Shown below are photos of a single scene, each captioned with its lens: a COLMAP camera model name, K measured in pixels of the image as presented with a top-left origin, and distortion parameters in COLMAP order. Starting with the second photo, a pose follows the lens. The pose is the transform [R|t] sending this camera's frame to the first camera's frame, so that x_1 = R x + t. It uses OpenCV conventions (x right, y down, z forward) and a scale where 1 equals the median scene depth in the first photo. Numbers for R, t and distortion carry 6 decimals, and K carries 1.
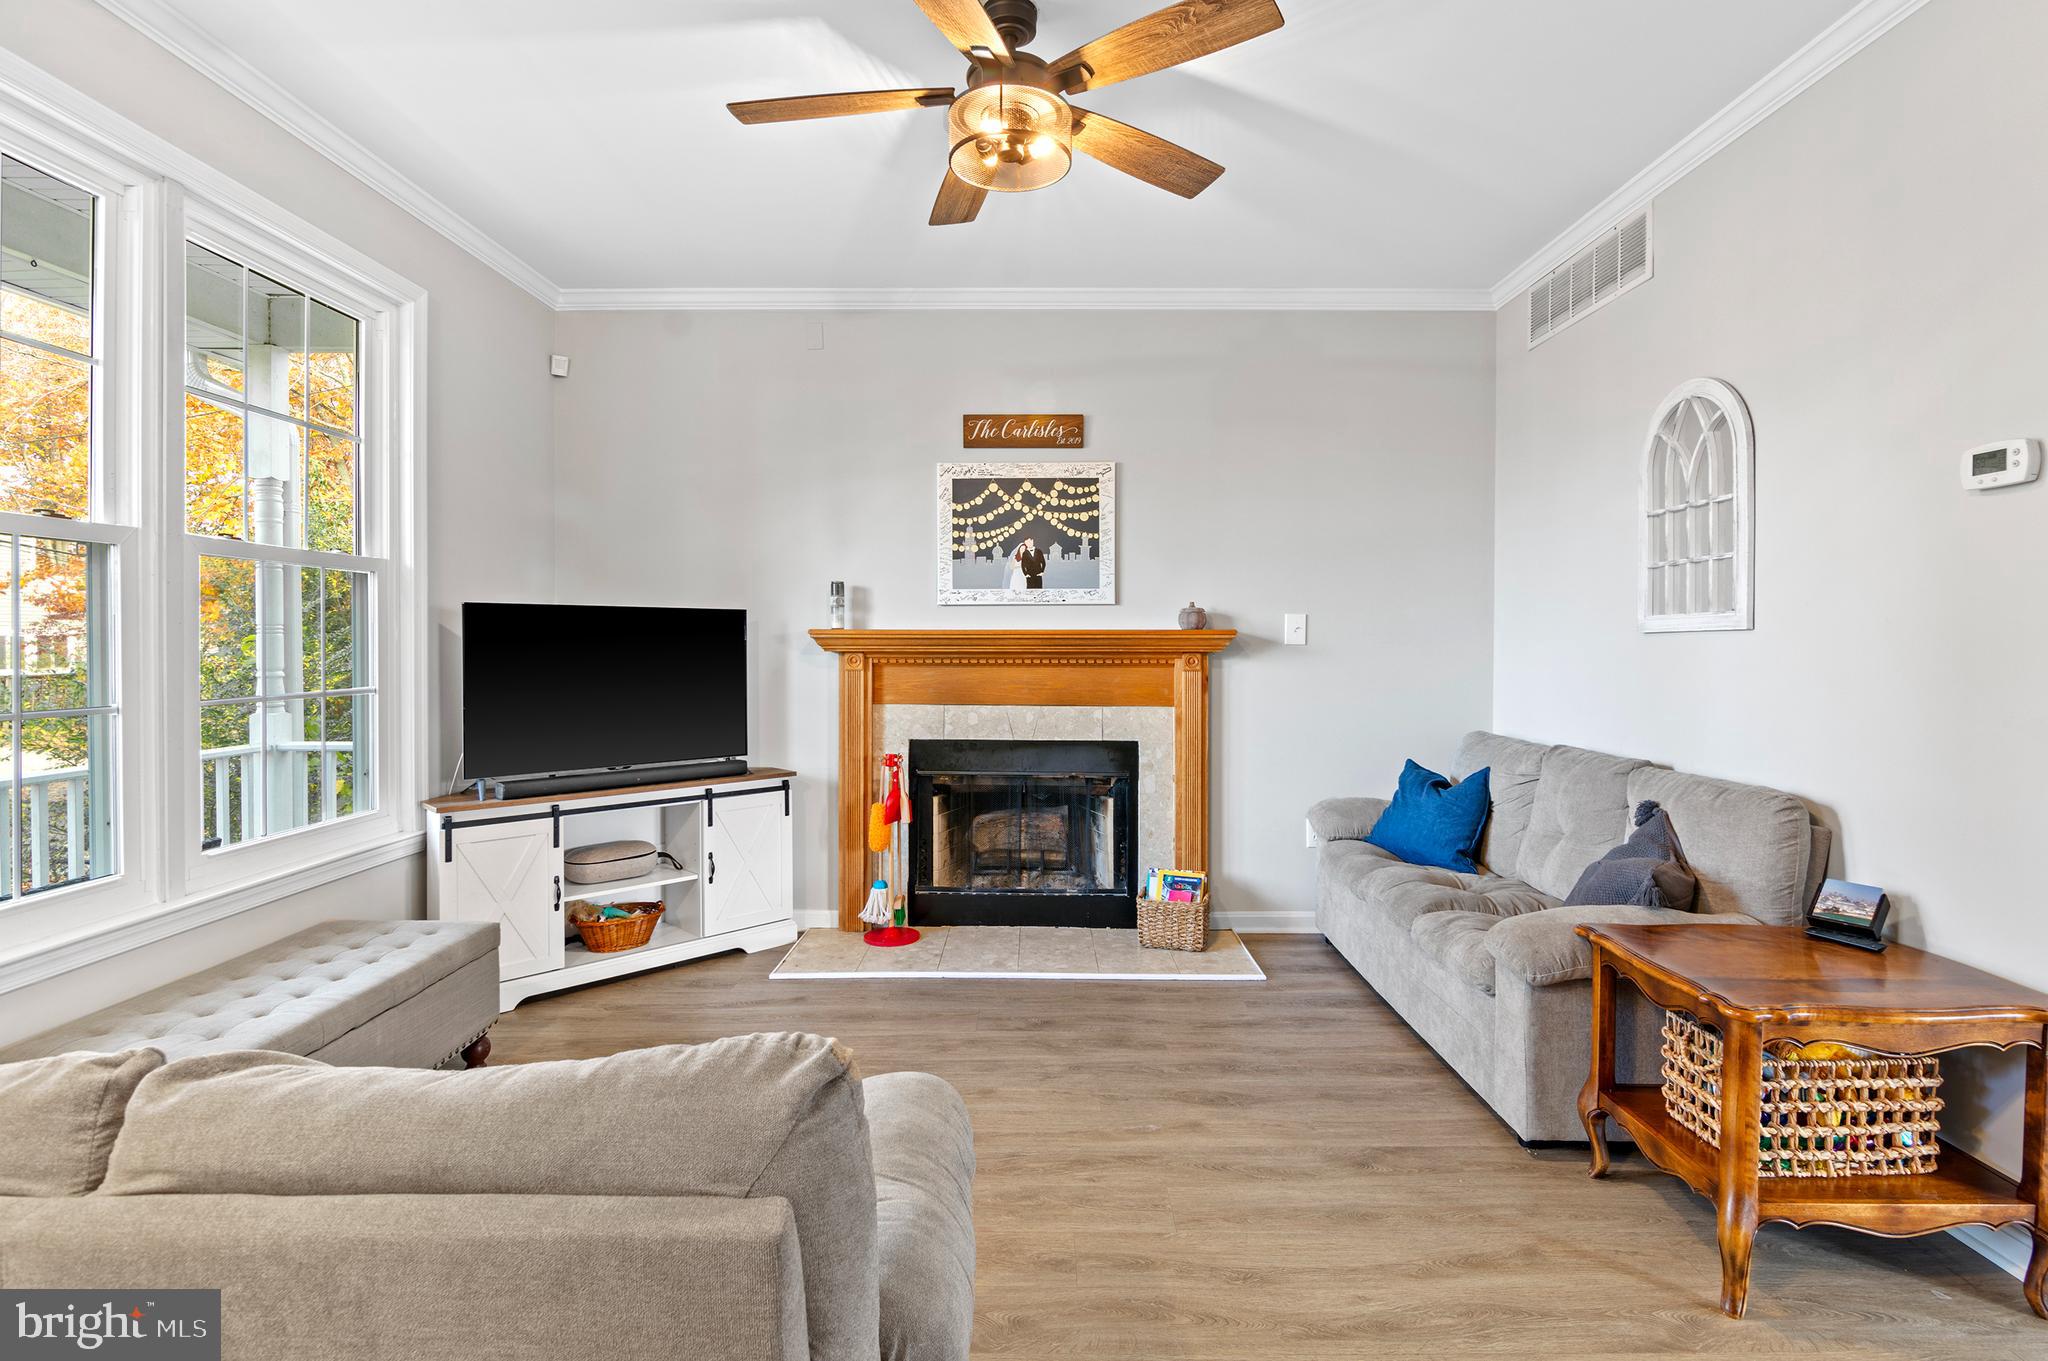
lens RADIAL K [[1003.8, 0, 1027.4], [0, 1003.8, 648.2], [0, 0, 1]] dist [0.000099, -0.006788]
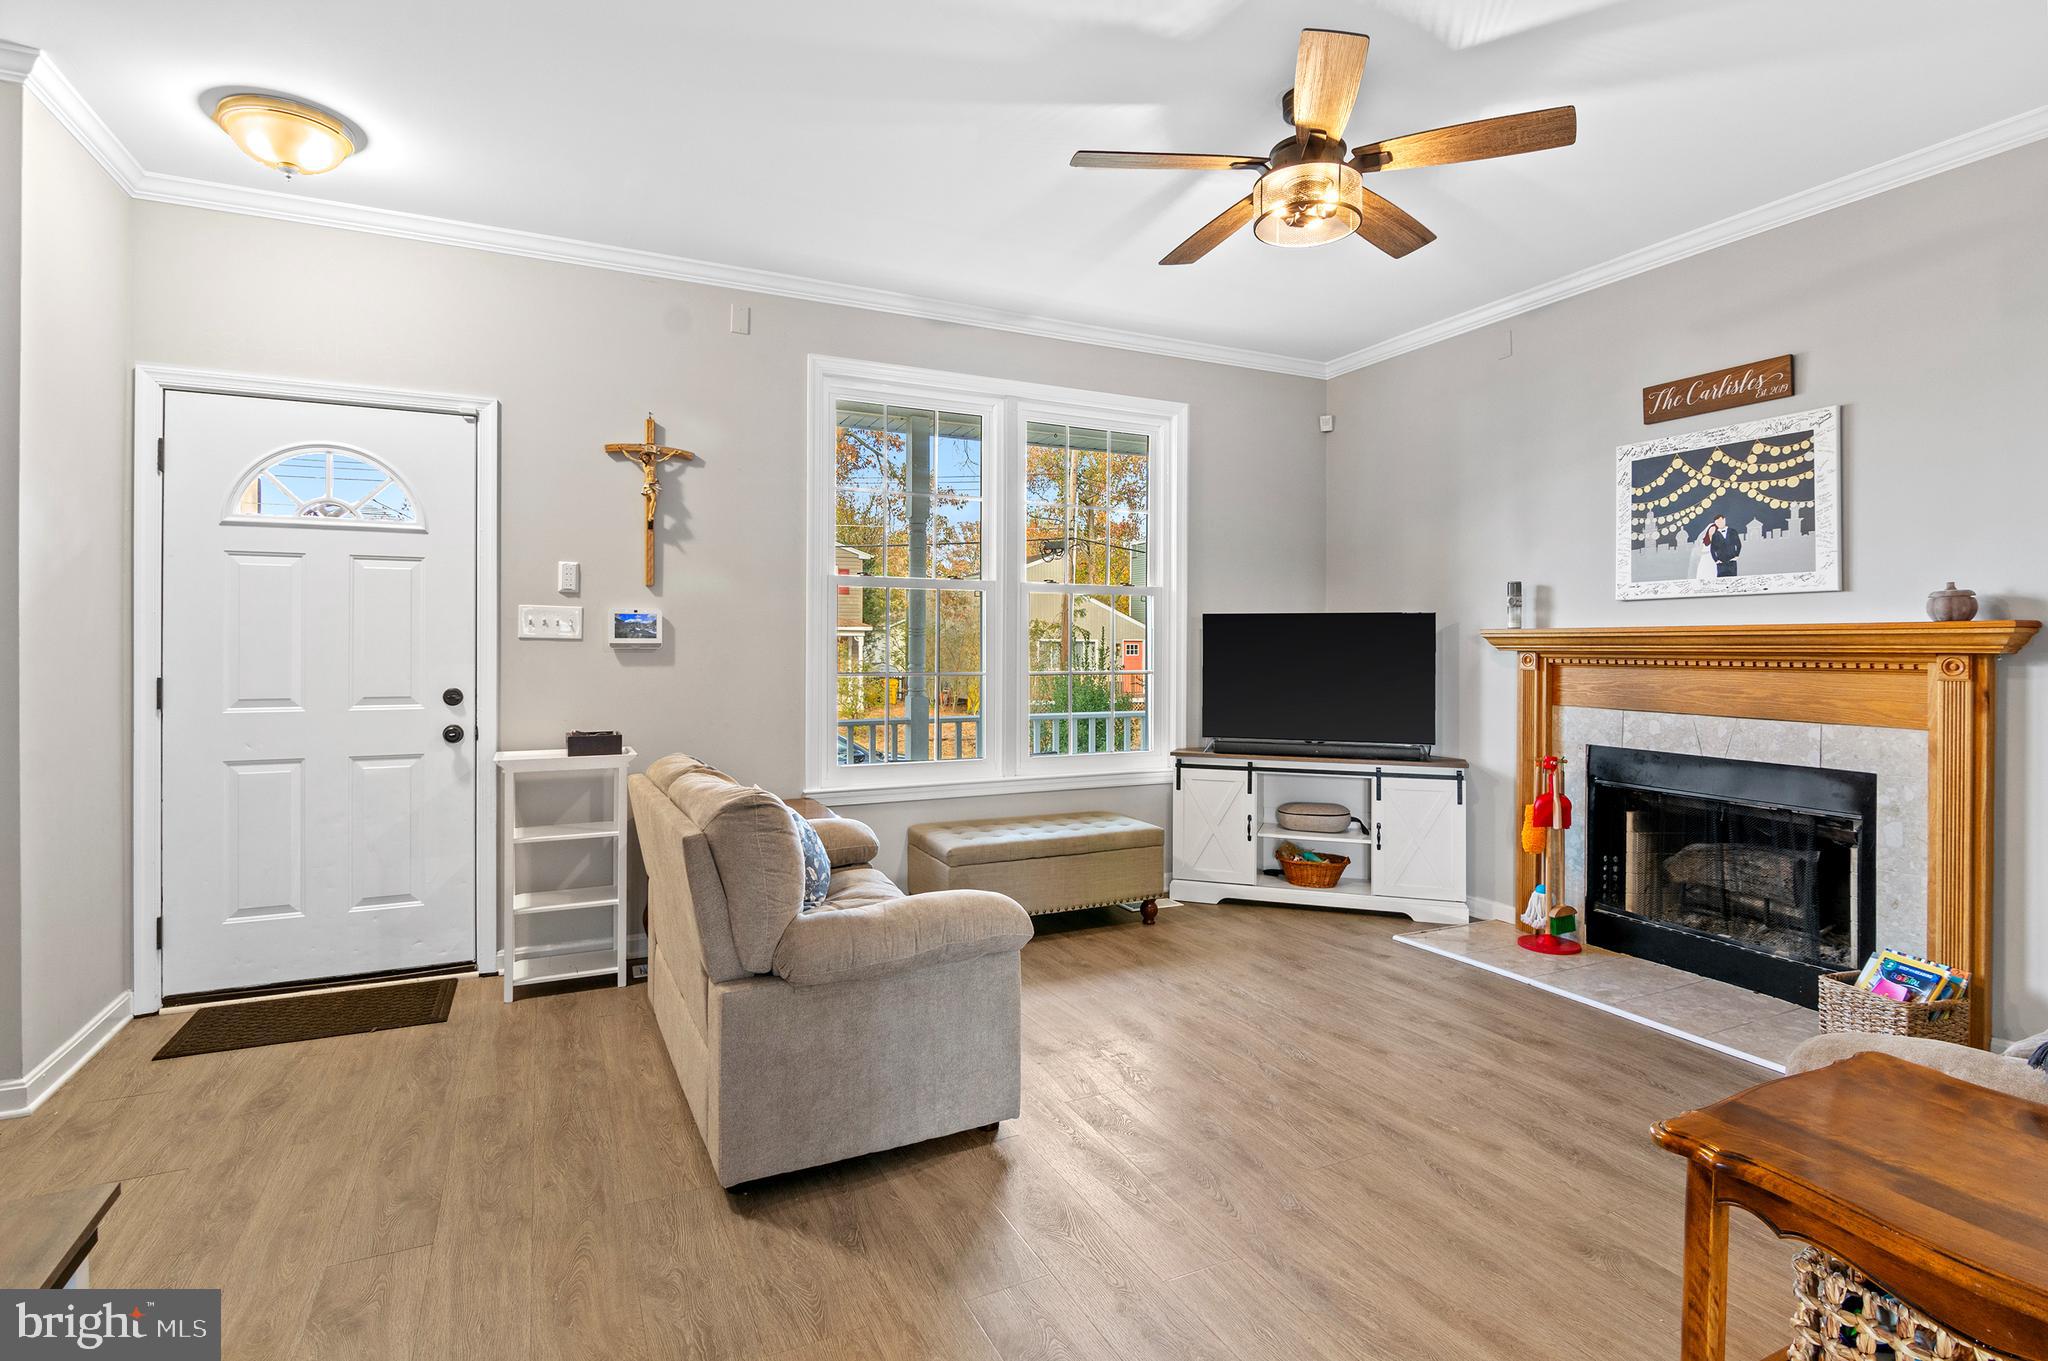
lens RADIAL K [[1004.0, 0, 1025.6], [0, 1004.0, 641.2], [0, 0, 1]] dist [-0.004961, -0.005903]
pose [[0.437126, -0.004345, -0.899390, 0.499520], [-0.010703, 0.999892, -0.010032, 0.008959], [0.899337, 0.014012, 0.437032, 0.113806]]
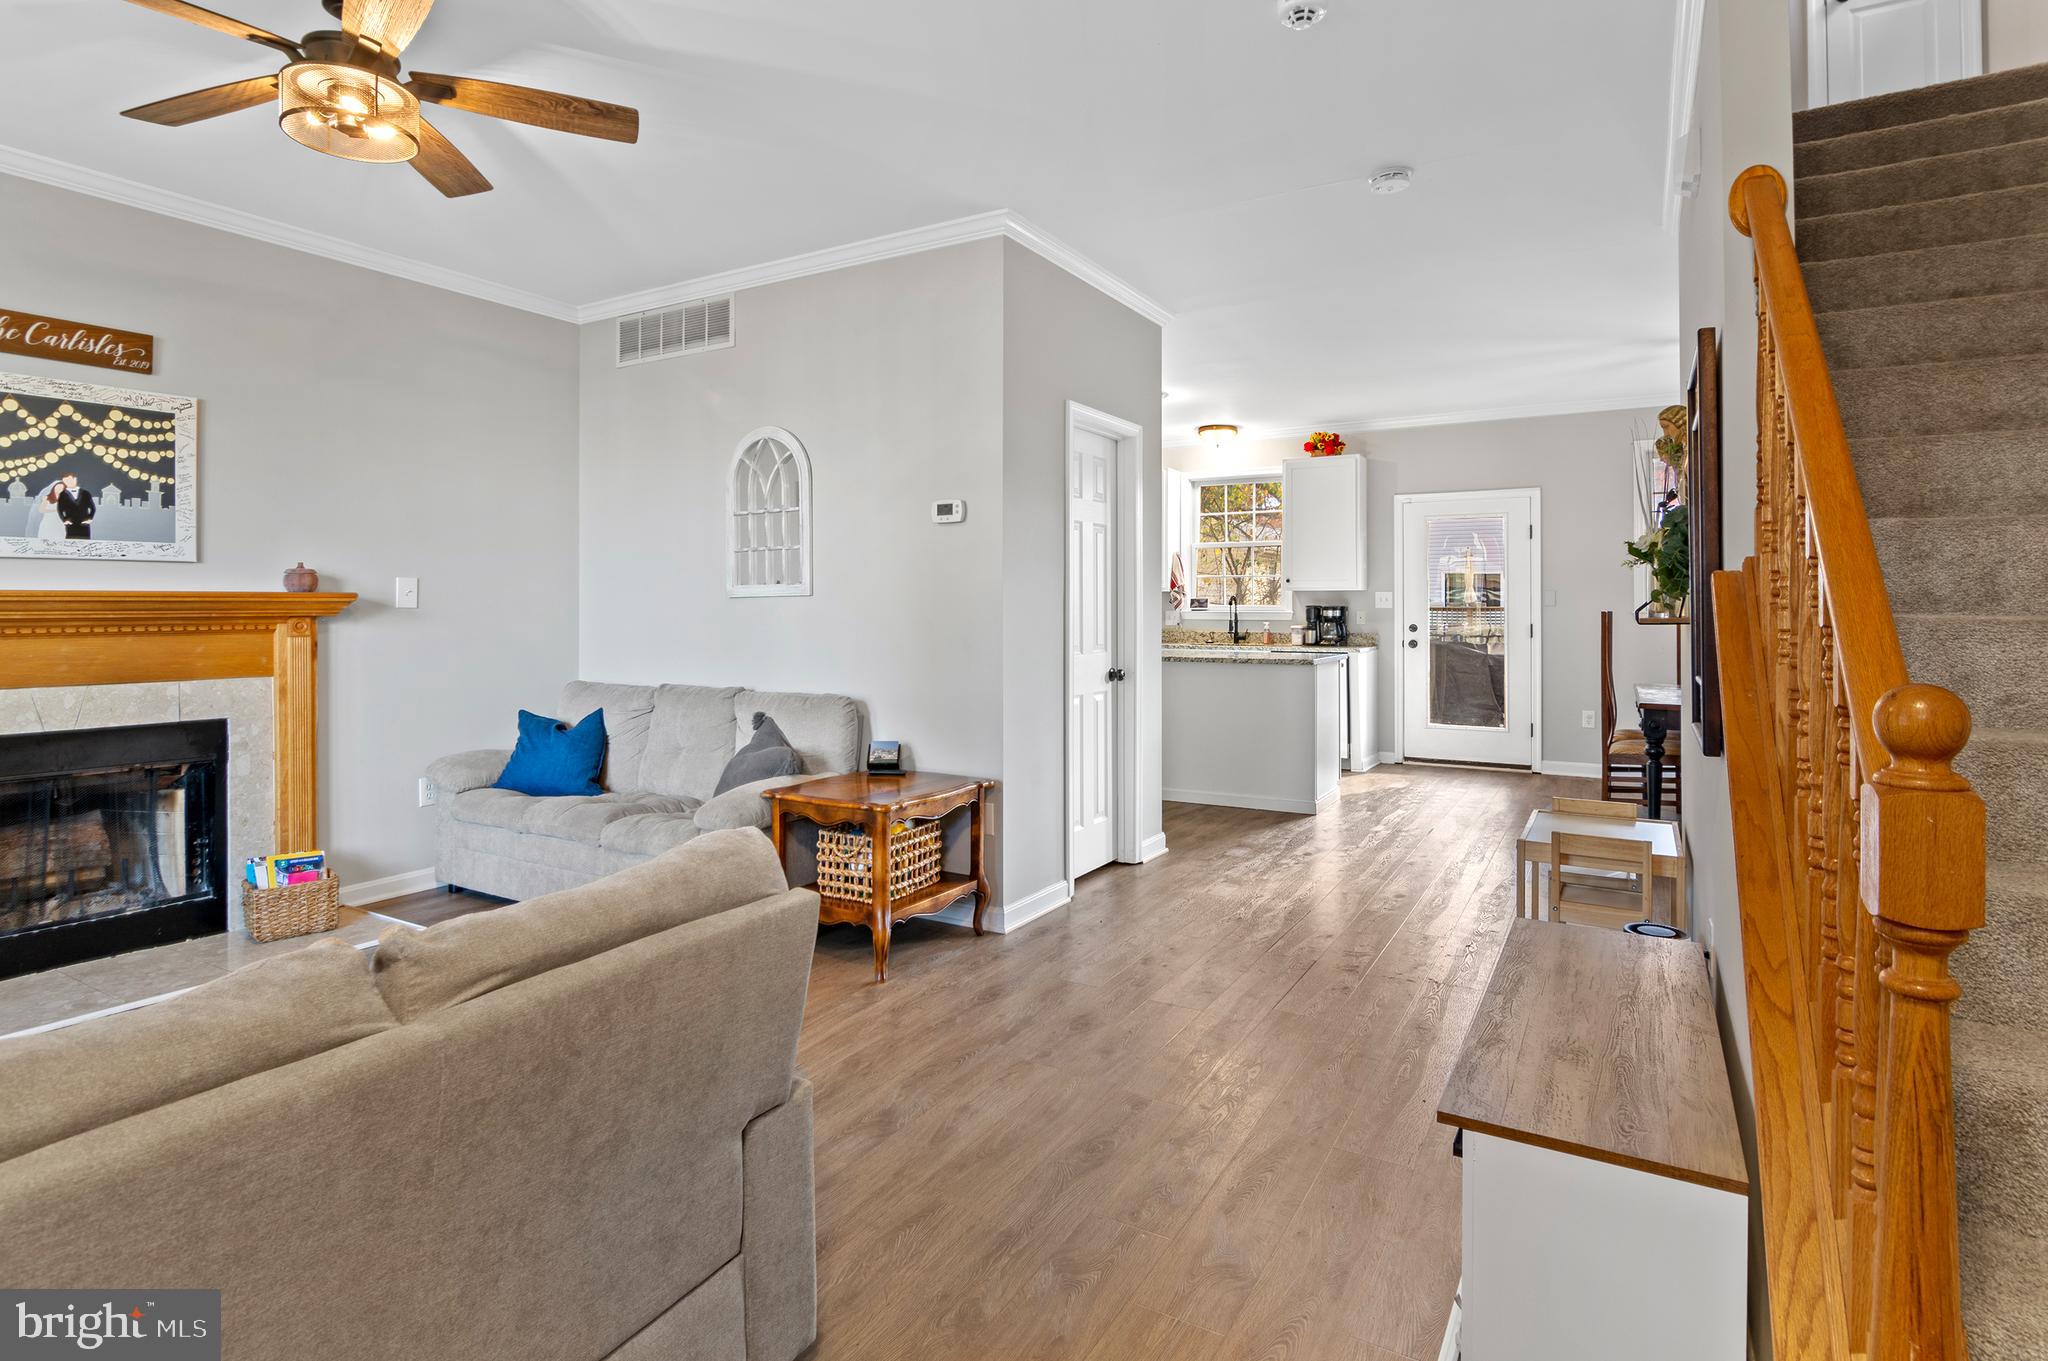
lens RADIAL K [[1051.3, 0, 1028.8], [0, 1051.3, 599.1], [0, 0, 1]] dist [0.017955, -0.013493]
pose [[0.503776, 0.003995, 0.863825, -0.338948], [0.009741, 0.999899, -0.010305, 0.004433], [-0.863779, 0.013606, 0.503687, -0.077695]]
